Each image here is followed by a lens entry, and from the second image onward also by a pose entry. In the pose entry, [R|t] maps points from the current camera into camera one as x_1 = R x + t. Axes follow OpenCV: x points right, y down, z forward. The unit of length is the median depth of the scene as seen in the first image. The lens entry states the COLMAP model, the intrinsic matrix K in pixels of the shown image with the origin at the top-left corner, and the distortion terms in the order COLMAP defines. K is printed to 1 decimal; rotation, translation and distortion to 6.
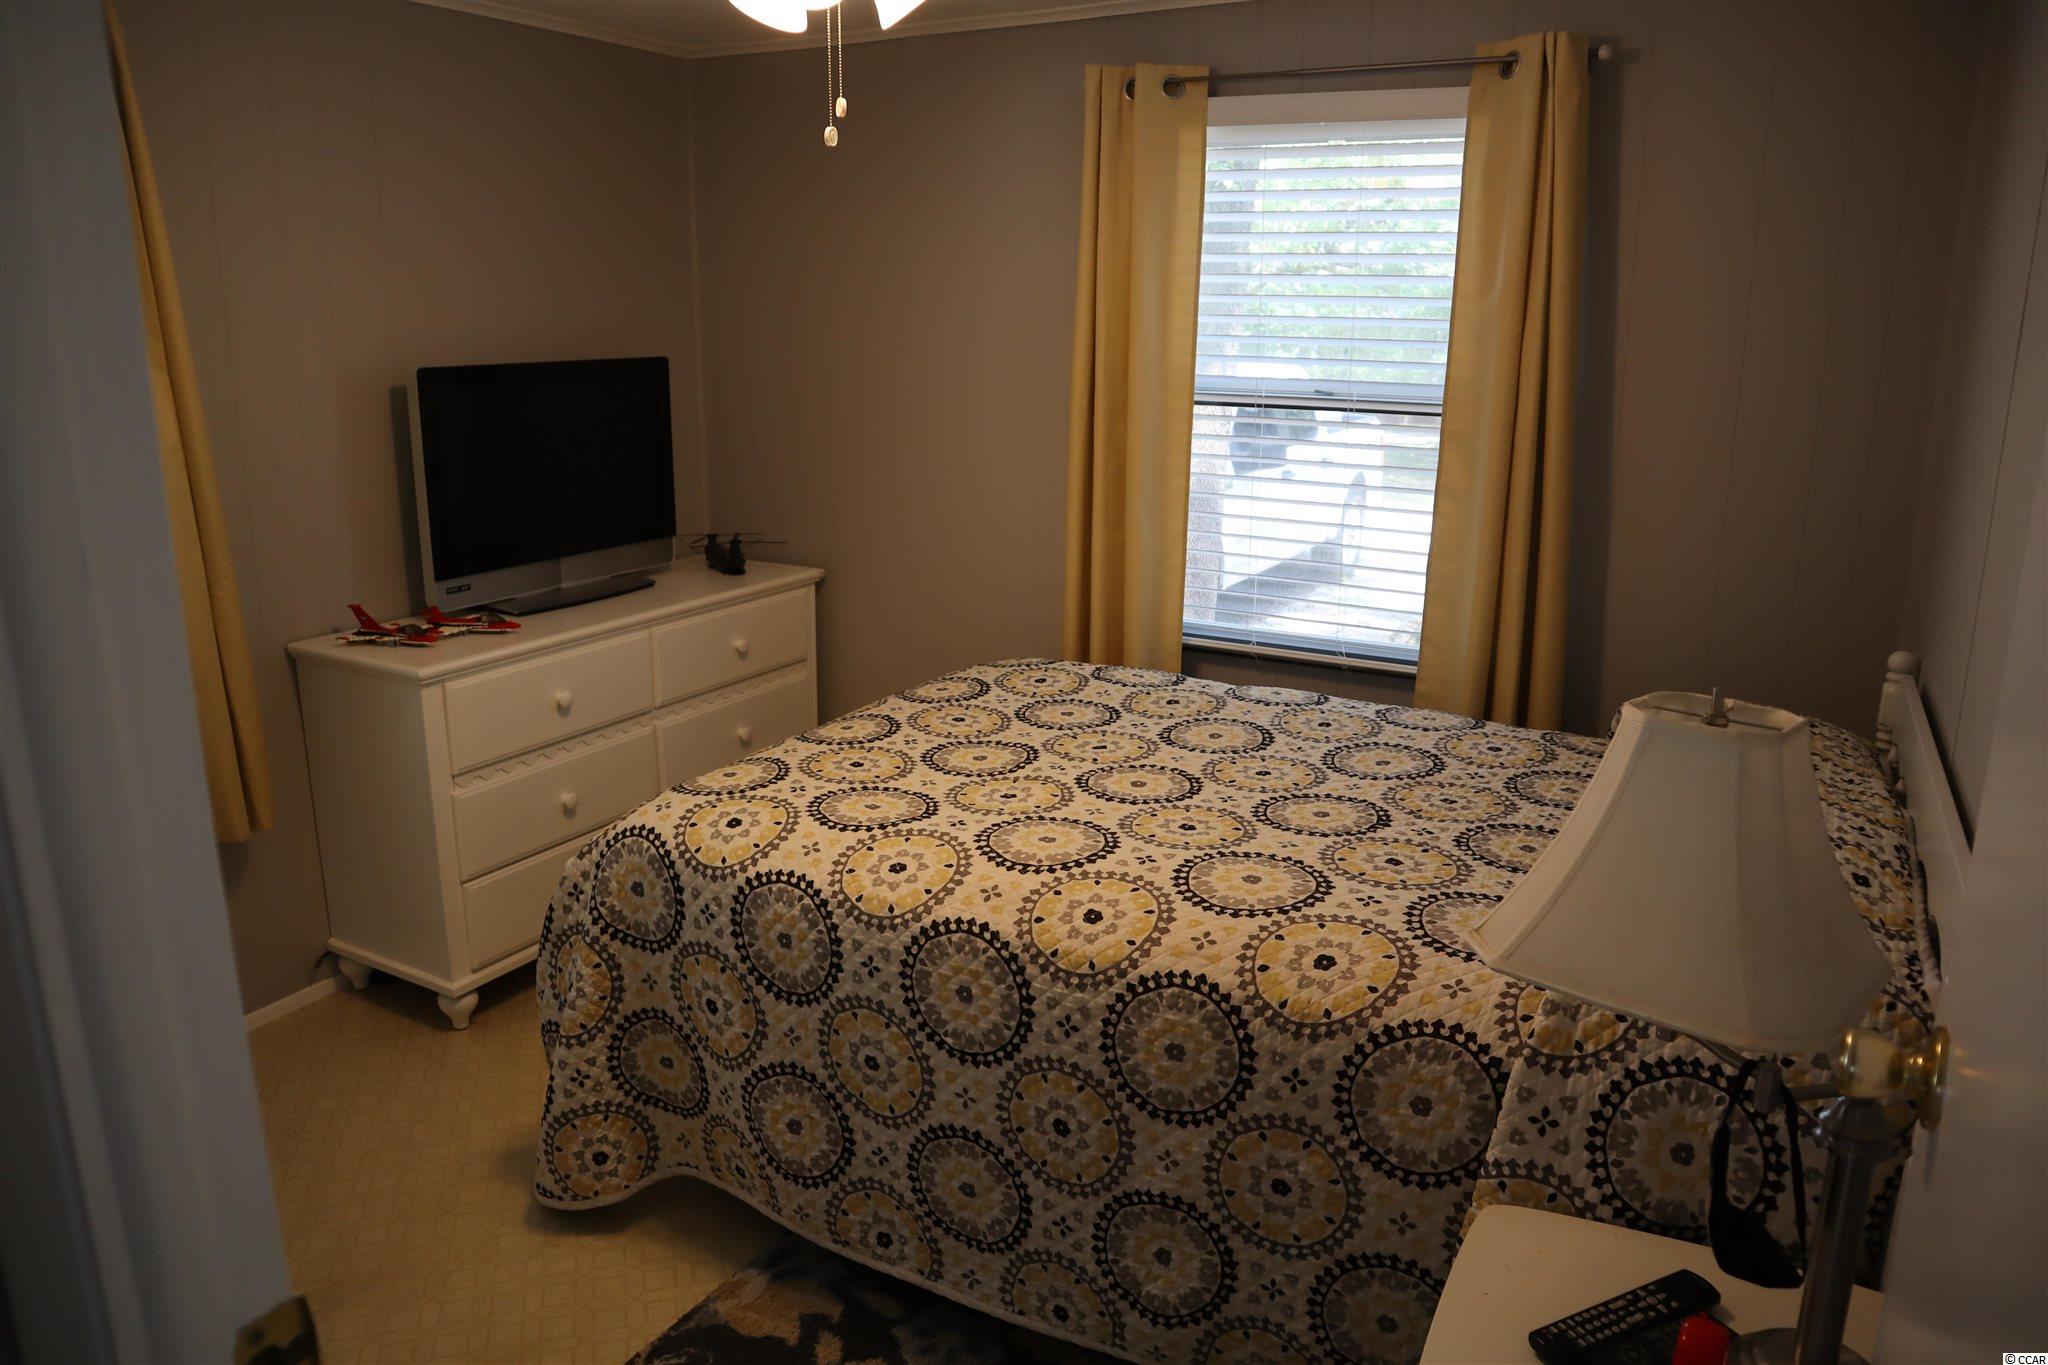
lens RADIAL K [[1424.5, 0, 1021.7], [0, 1424.5, 679.6], [0, 0, 1]] dist [-0.124376, 0.080250]
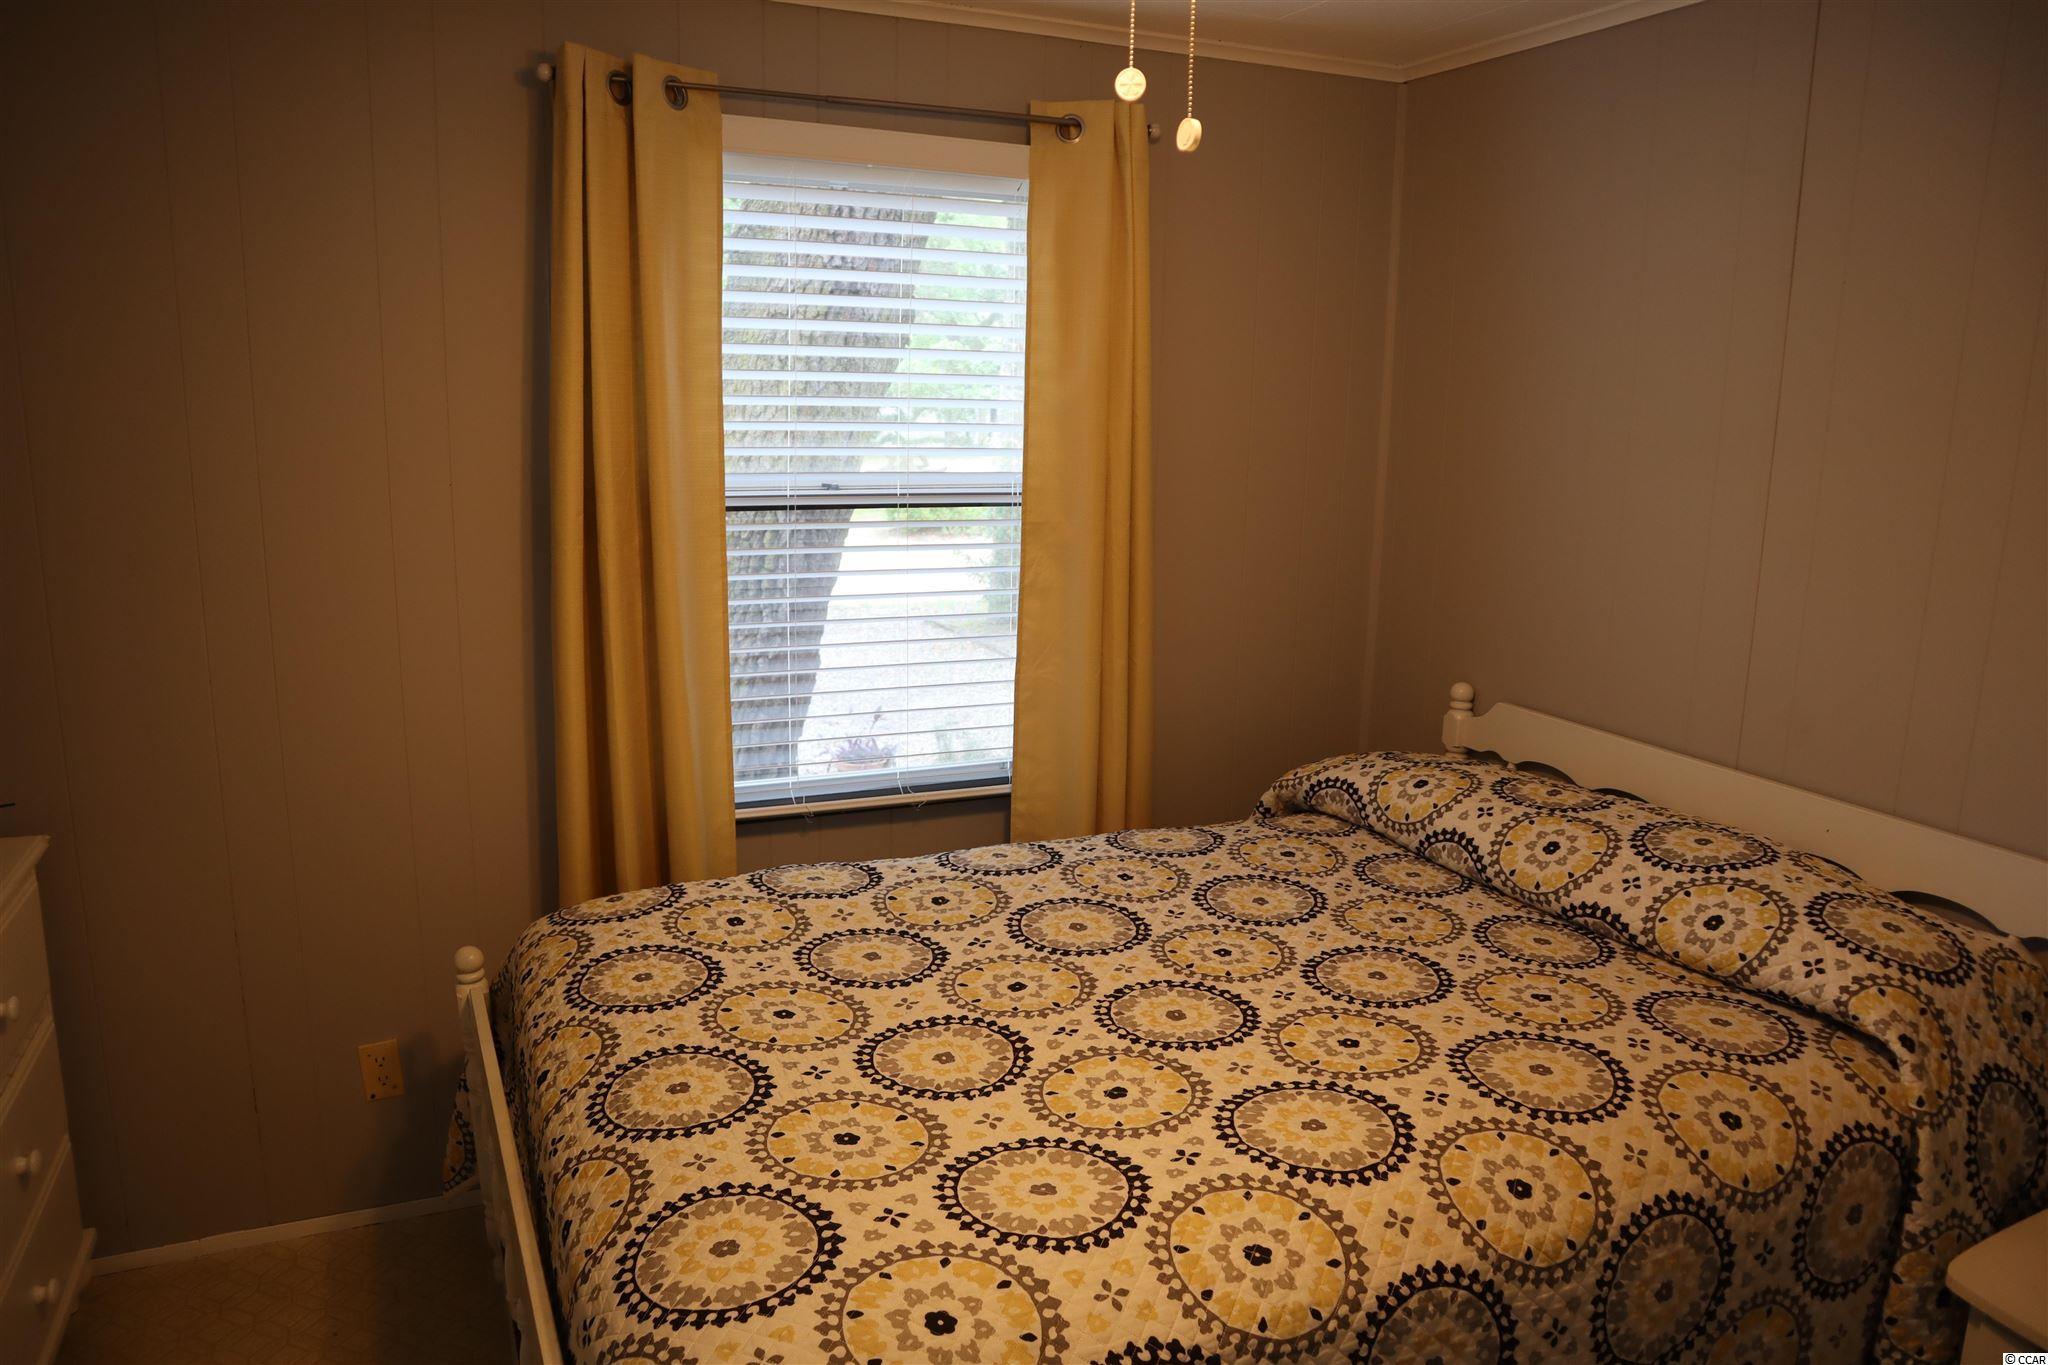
lens RADIAL K [[1424.5, 0, 1021.7], [0, 1424.5, 679.6], [0, 0, 1]] dist [-0.124376, 0.080250]
pose [[0.597939, -0.156803, 0.786055, -0.521887], [0.180448, 0.981838, 0.058595, -0.159676], [-0.780966, 0.106806, 0.615374, 0.543913]]
